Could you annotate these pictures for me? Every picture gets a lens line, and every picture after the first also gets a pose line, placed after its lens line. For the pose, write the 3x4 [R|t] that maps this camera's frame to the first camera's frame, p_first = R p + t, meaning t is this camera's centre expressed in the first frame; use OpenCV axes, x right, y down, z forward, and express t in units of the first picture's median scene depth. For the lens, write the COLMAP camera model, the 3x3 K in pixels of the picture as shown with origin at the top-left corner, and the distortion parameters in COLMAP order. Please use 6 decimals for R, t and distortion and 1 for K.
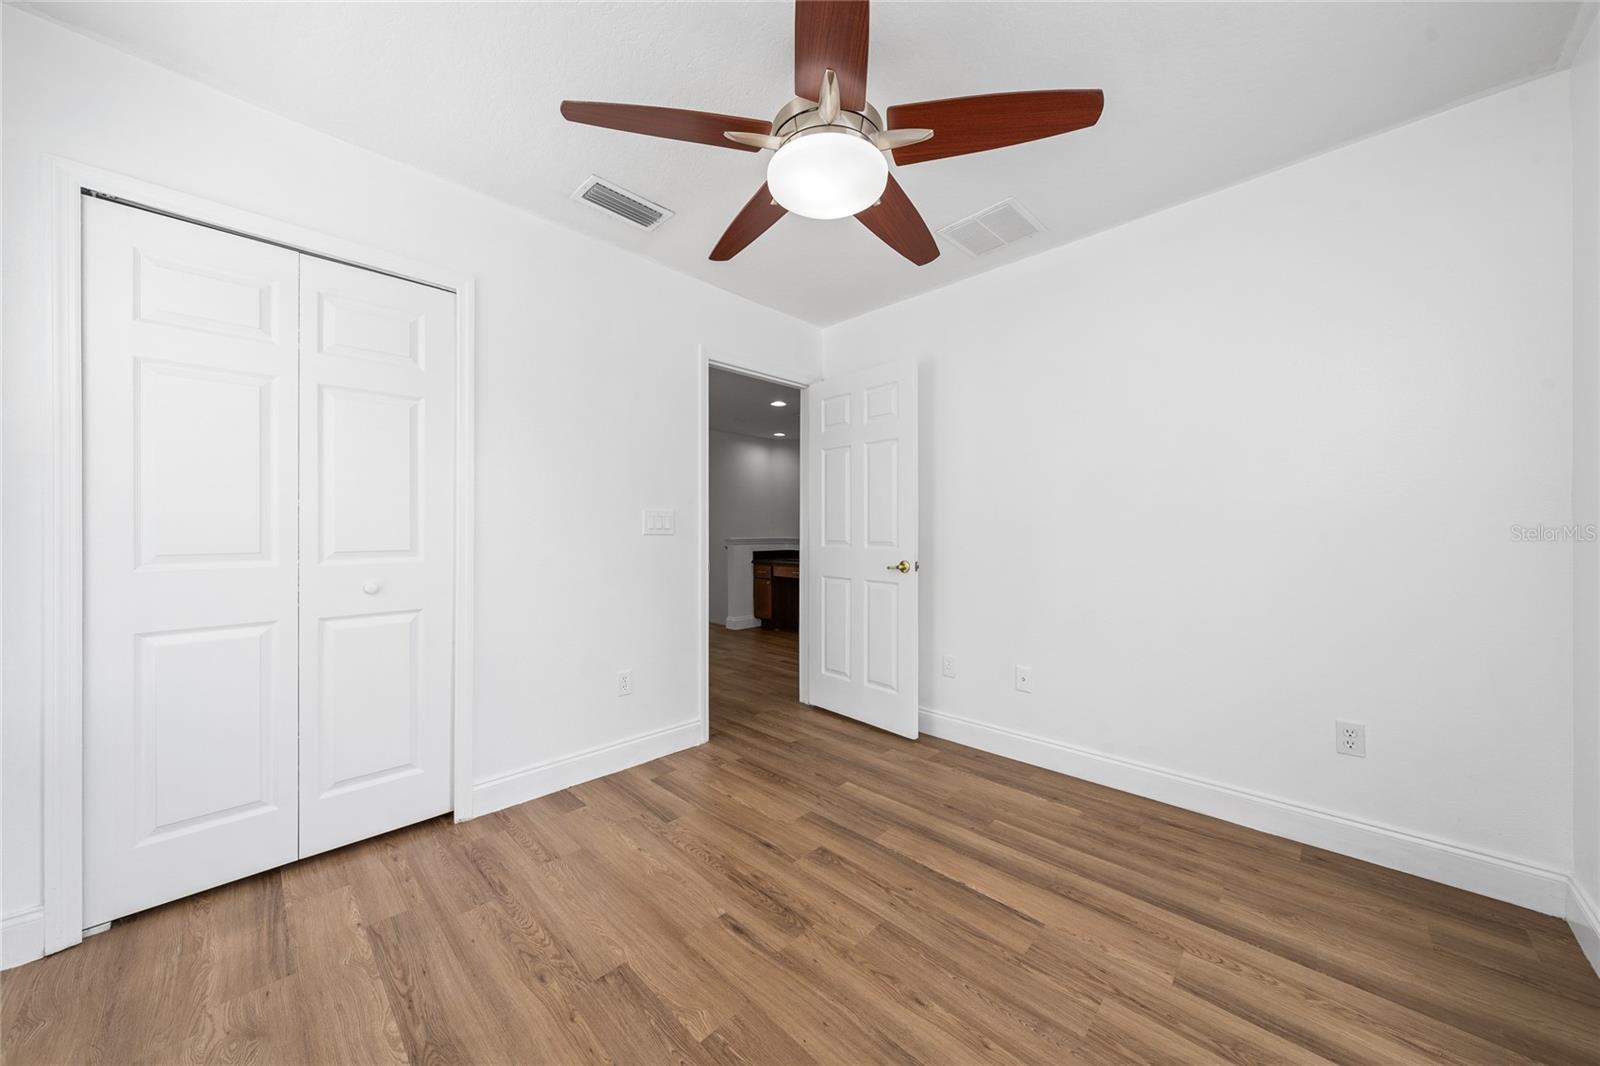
lens RADIAL K [[539.5, 0, 801.6], [0, 539.5, 533.2], [0, 0, 1]] dist [-0.004548, 0.000459]
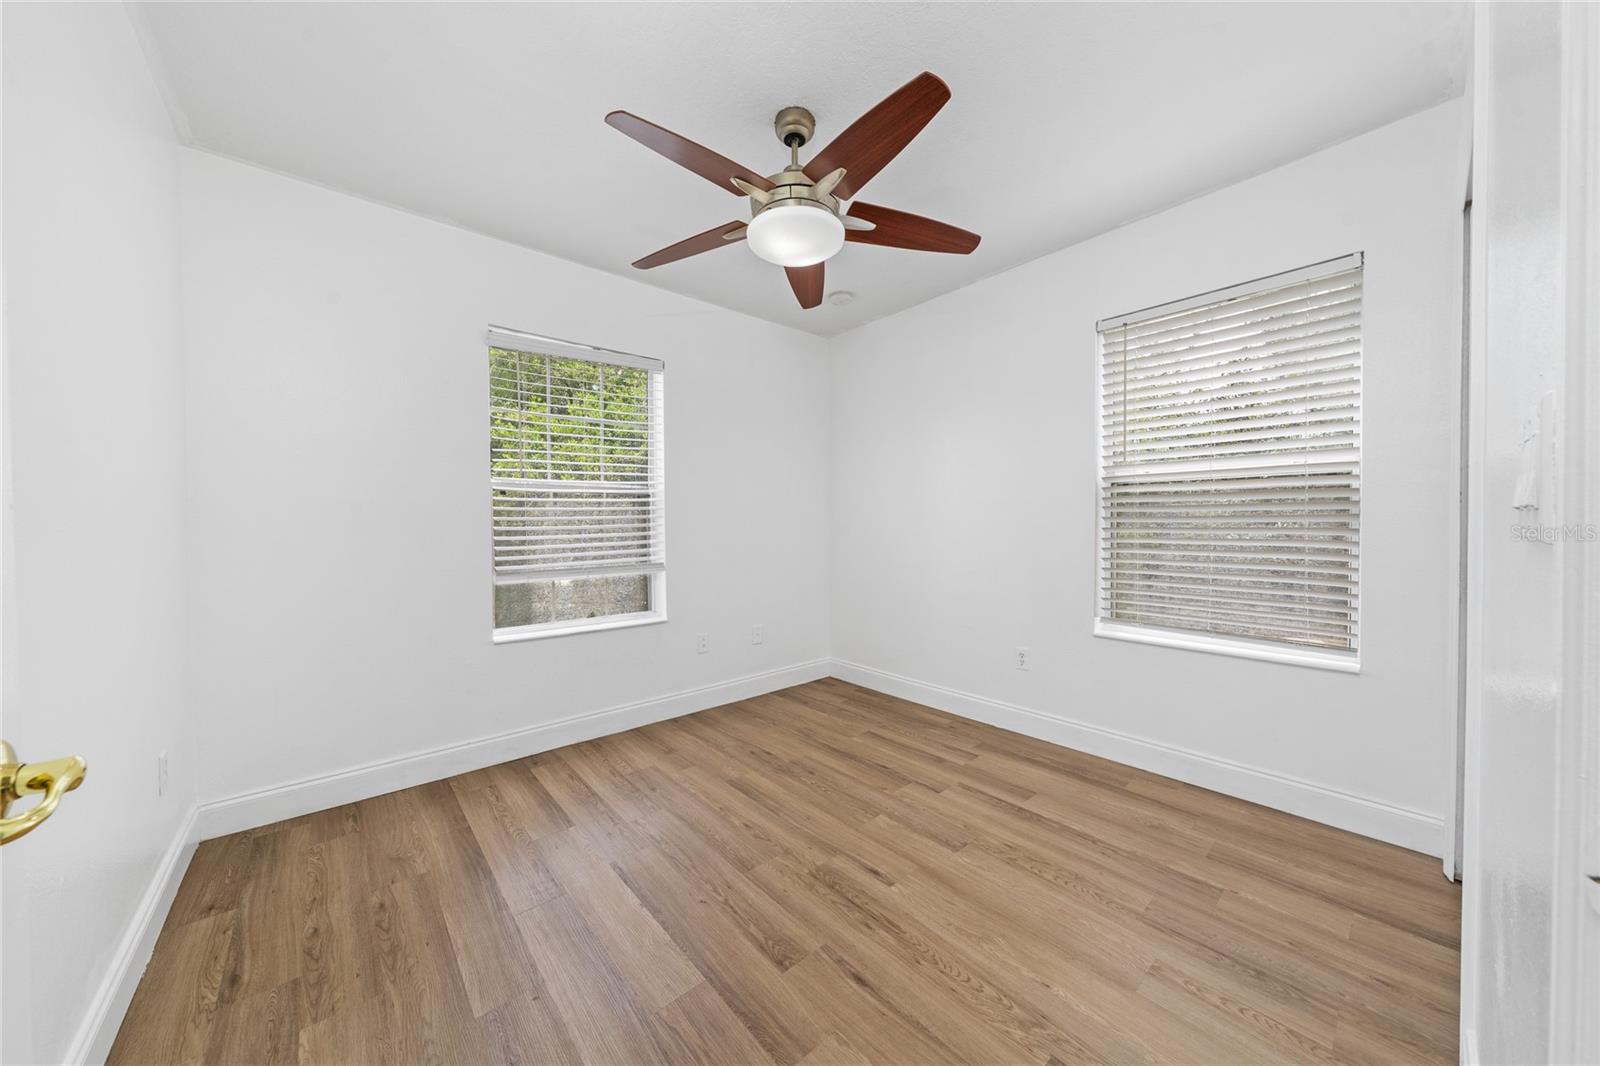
lens RADIAL K [[539.5, 0, 799.3], [0, 539.5, 526.0], [0, 0, 1]] dist [-0.004548, 0.000459]
pose [[-0.996619, 0.004315, 0.082045, -0.051763], [0.004970, 0.999957, 0.007778, -0.007991], [-0.082008, 0.008160, -0.996598, 1.978593]]
